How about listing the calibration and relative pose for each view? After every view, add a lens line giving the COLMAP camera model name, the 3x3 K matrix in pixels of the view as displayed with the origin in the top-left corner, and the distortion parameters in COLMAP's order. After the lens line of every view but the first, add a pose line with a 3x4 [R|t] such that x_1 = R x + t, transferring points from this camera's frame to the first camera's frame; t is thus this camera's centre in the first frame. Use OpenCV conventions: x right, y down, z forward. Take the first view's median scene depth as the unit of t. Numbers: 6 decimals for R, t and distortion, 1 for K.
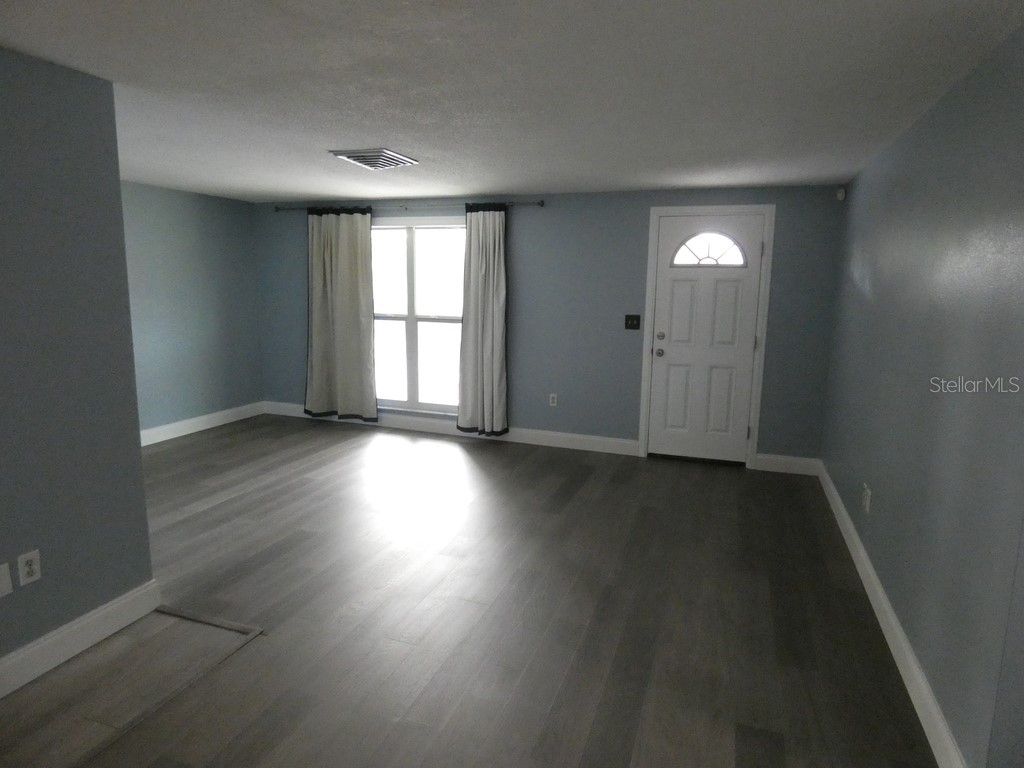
lens RADIAL K [[610.8, 0, 500.2], [0, 610.8, 381.7], [0, 0, 1]] dist [0.032151, -0.000528]
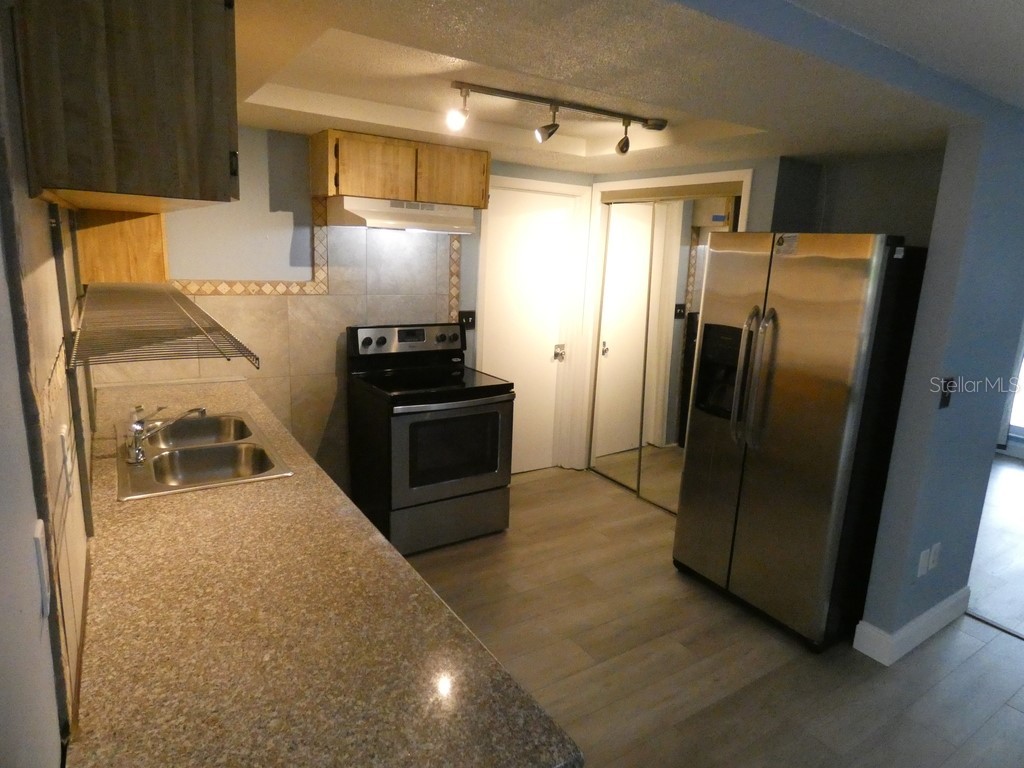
lens RADIAL K [[611.7, 0, 513.4], [0, 611.7, 380.8], [0, 0, 1]] dist [-0.005956, -0.004162]
pose [[0.812309, 0.149792, -0.563663, -0.341233], [-0.135519, 0.988481, 0.067387, 0.000064], [0.567264, 0.021648, 0.823252, -0.170467]]
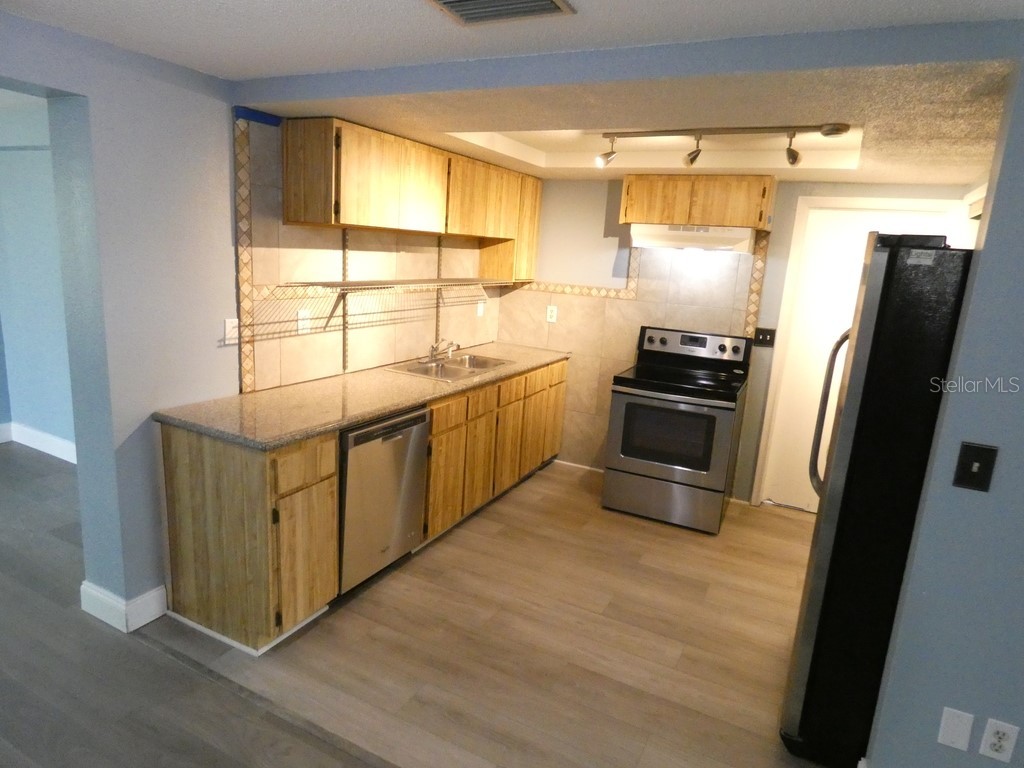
lens RADIAL K [[611.7, 0, 513.4], [0, 611.7, 380.8], [0, 0, 1]] dist [-0.005956, -0.004162]
pose [[-0.113736, 0.192081, -0.974766, -0.030544], [-0.226017, 0.950405, 0.213652, -0.055241], [0.967461, 0.244614, -0.064681, 0.163909]]
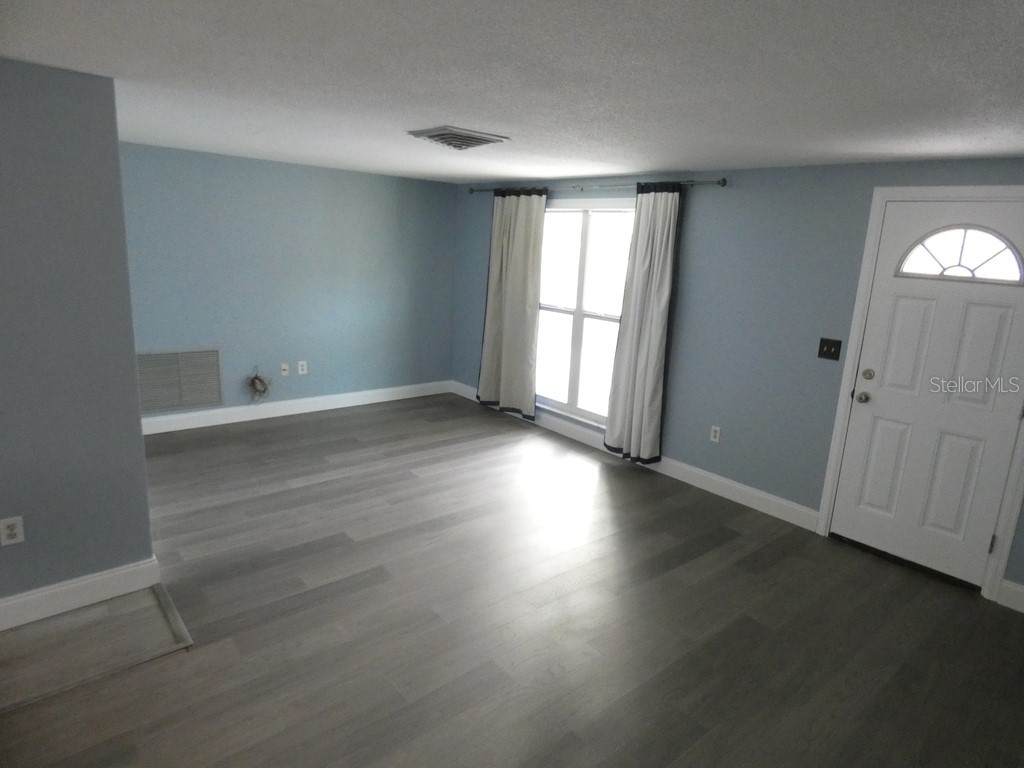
lens RADIAL K [[604.8, 0, 519.5], [0, 604.8, 381.9], [0, 0, 1]] dist [-0.000254, -0.000265]
pose [[0.878235, 0.139403, -0.457460, 0.216578], [-0.118060, 0.990164, 0.075083, -0.066770], [0.463427, -0.011933, 0.886055, 0.196460]]
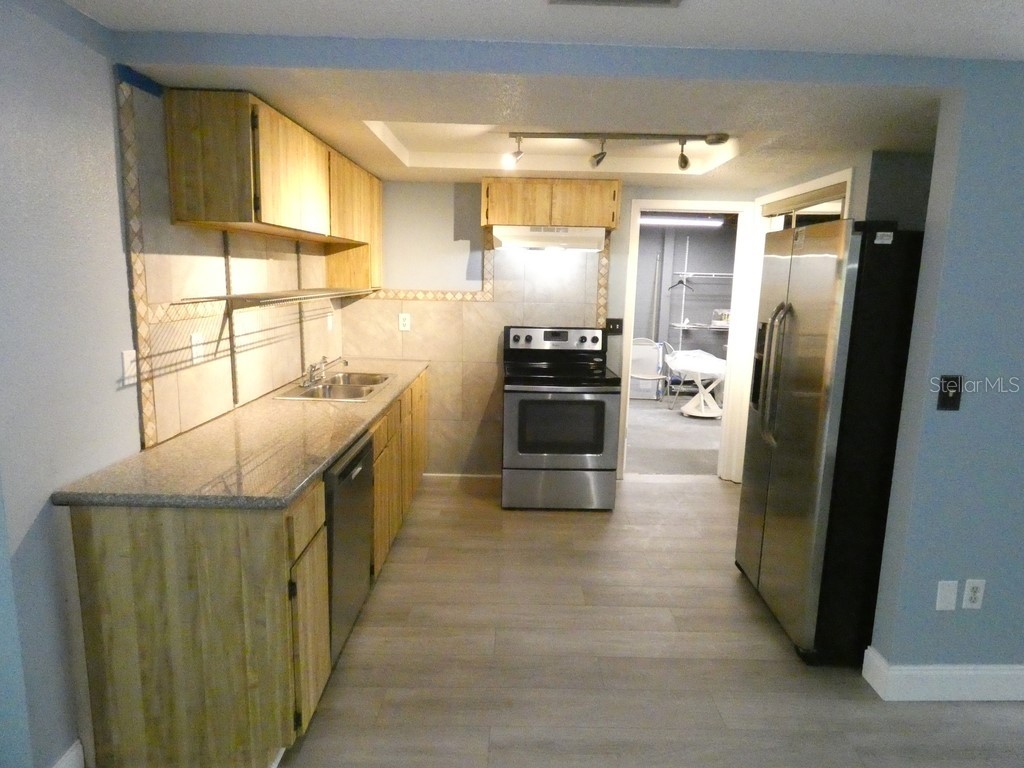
lens RADIAL K [[611.7, 0, 513.4], [0, 611.7, 380.8], [0, 0, 1]] dist [-0.005956, -0.004162]
pose [[0.358435, 0.157204, -0.920224, -0.076751], [-0.172956, 0.979838, 0.100020, -0.001876], [0.917394, 0.123307, 0.378397, -0.033845]]
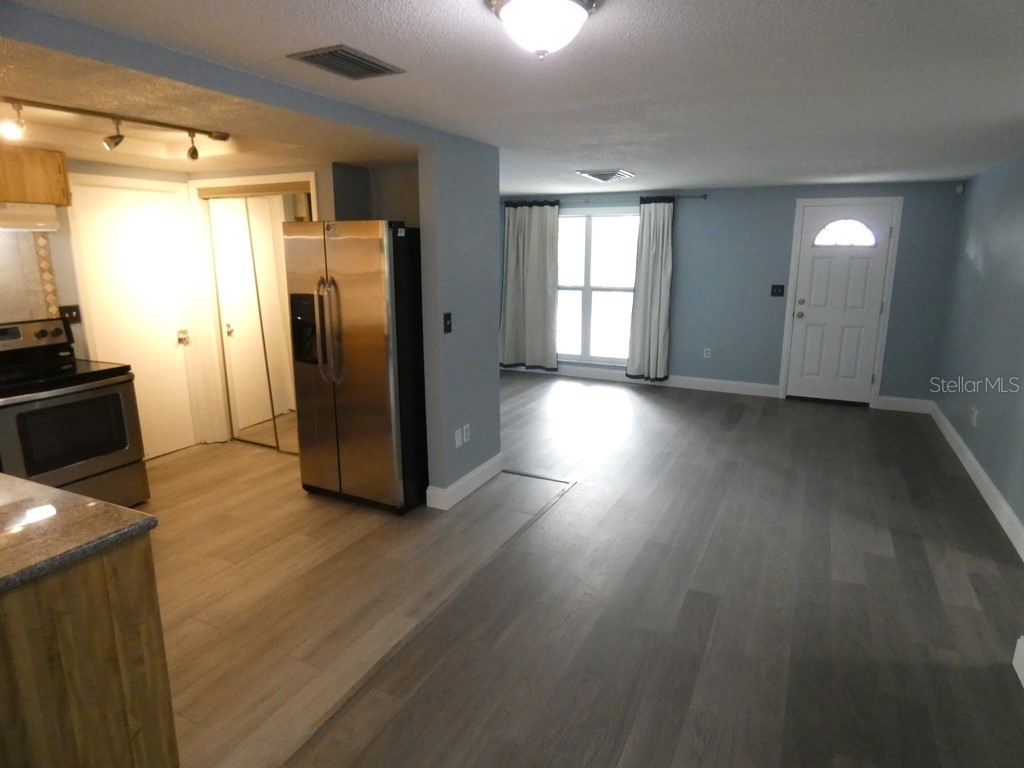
lens RADIAL K [[614.9, 0, 508.6], [0, 614.9, 380.4], [0, 0, 1]] dist [0.011194, 0.002234]
pose [[0.995014, 0.009194, -0.099314, -0.196852], [-0.004474, 0.998854, 0.047649, 0.027401], [0.099638, -0.046967, 0.993915, -0.307416]]
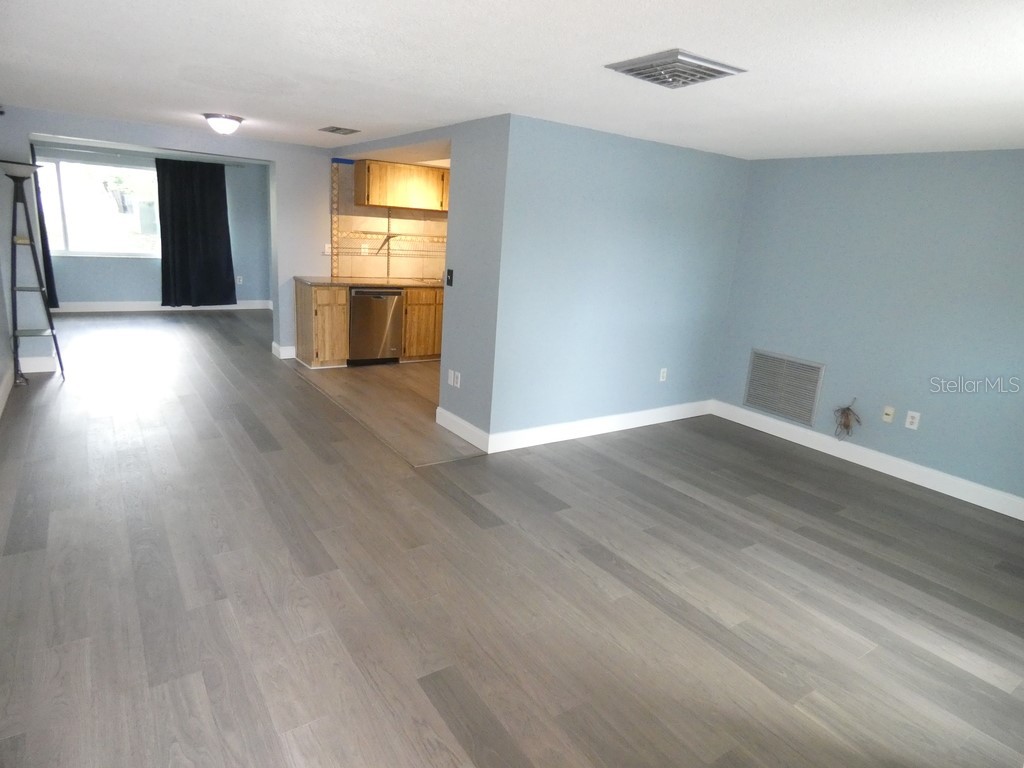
lens RADIAL K [[609.5, 0, 512.0], [0, 609.5, 384.0], [0, 0, 1]] dist [-0.006793, -0.002072]
pose [[-0.572610, 0.153830, -0.805266, 0.325830], [-0.205713, 0.923854, 0.322763, -0.158807], [0.793599, 0.350471, -0.497363, 0.918001]]
